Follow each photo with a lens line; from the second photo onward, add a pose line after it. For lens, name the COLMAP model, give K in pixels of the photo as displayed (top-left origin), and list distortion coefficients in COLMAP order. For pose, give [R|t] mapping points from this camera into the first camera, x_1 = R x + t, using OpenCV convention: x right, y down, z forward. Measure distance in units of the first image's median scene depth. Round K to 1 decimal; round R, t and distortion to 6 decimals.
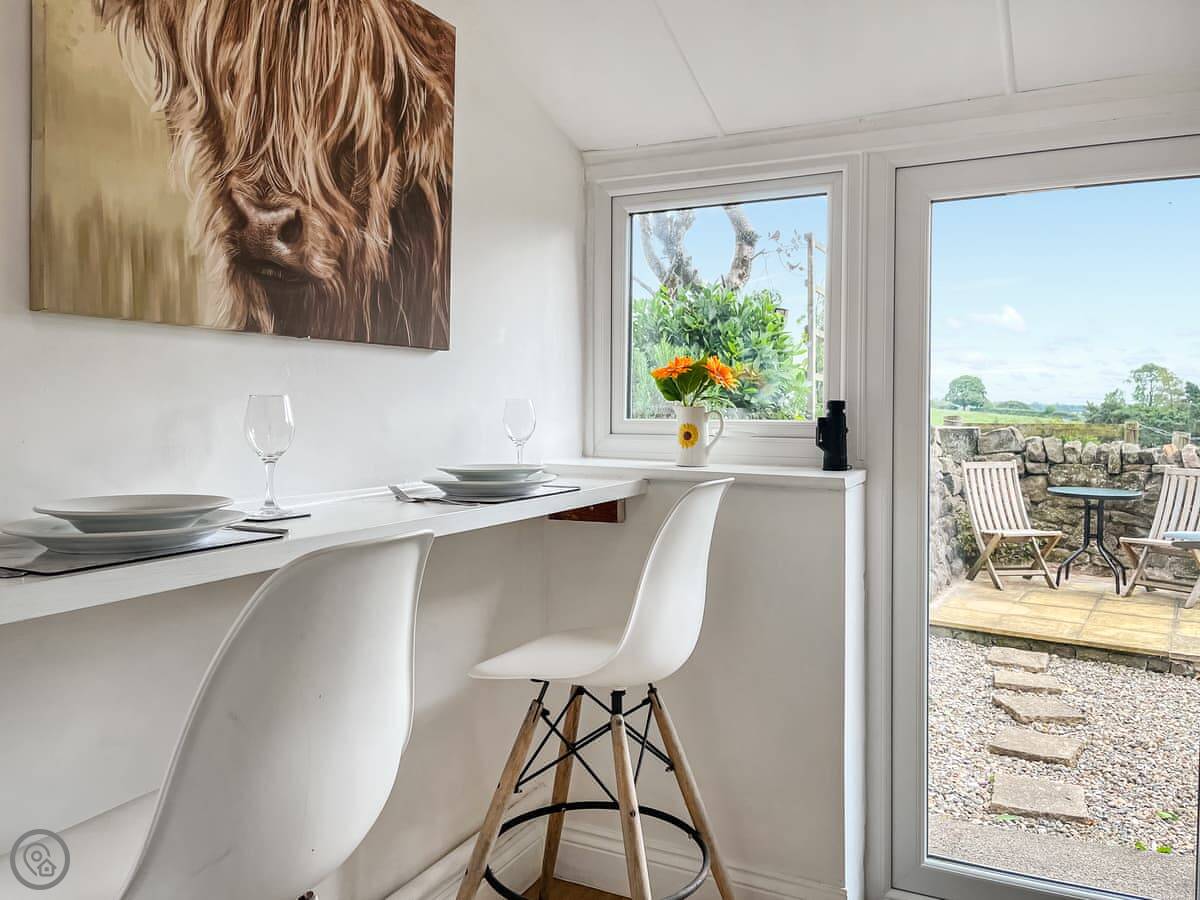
lens RADIAL K [[922.6, 0, 601.9], [0, 922.6, 421.3], [0, 0, 1]] dist [0.003338, 0.001839]
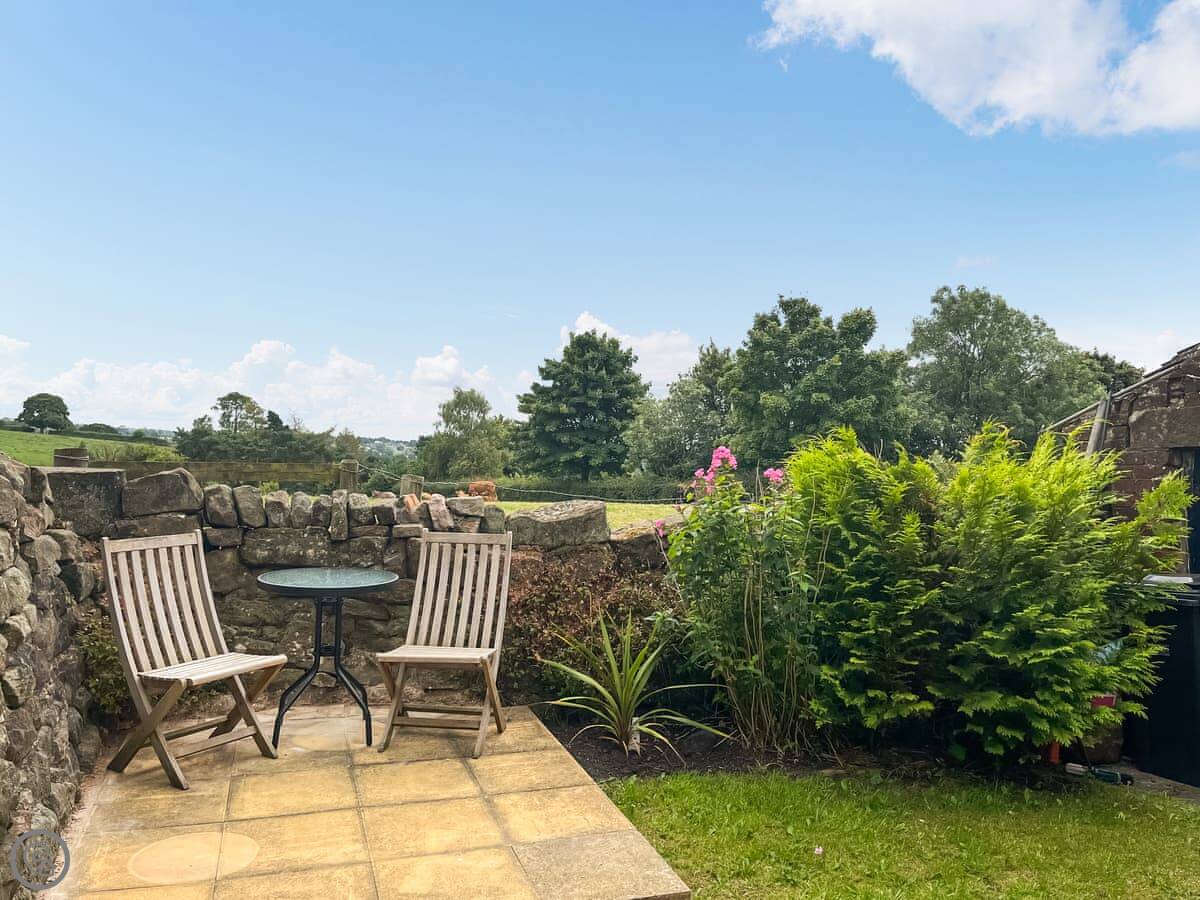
lens RADIAL K [[922.6, 0, 601.9], [0, 922.6, 421.3], [0, 0, 1]] dist [0.003338, 0.001839]
pose [[0.604716, 0.031440, 0.795820, 0.136223], [-0.010390, 0.999447, -0.031590, -0.009336], [-0.796373, 0.010834, 0.604708, 0.437581]]
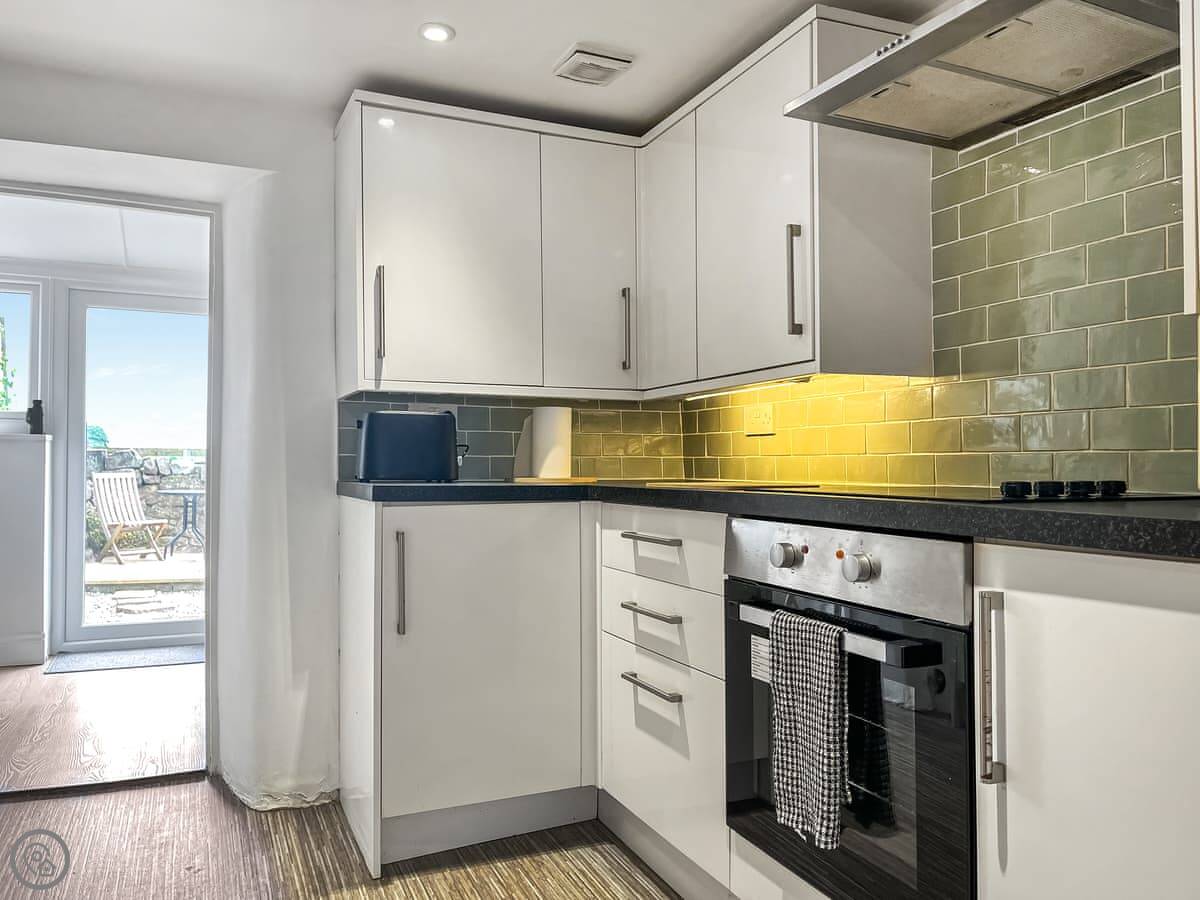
lens RADIAL K [[948.1, 0, 600.0], [0, 948.1, 450.0], [0, 0, 1]] dist [0.007625, 0.002600]
pose [[0.644005, 0.010716, 0.764946, -0.168712], [0.008833, 0.999731, -0.021442, 0.044162], [-0.764970, 0.020566, 0.643737, -0.396867]]
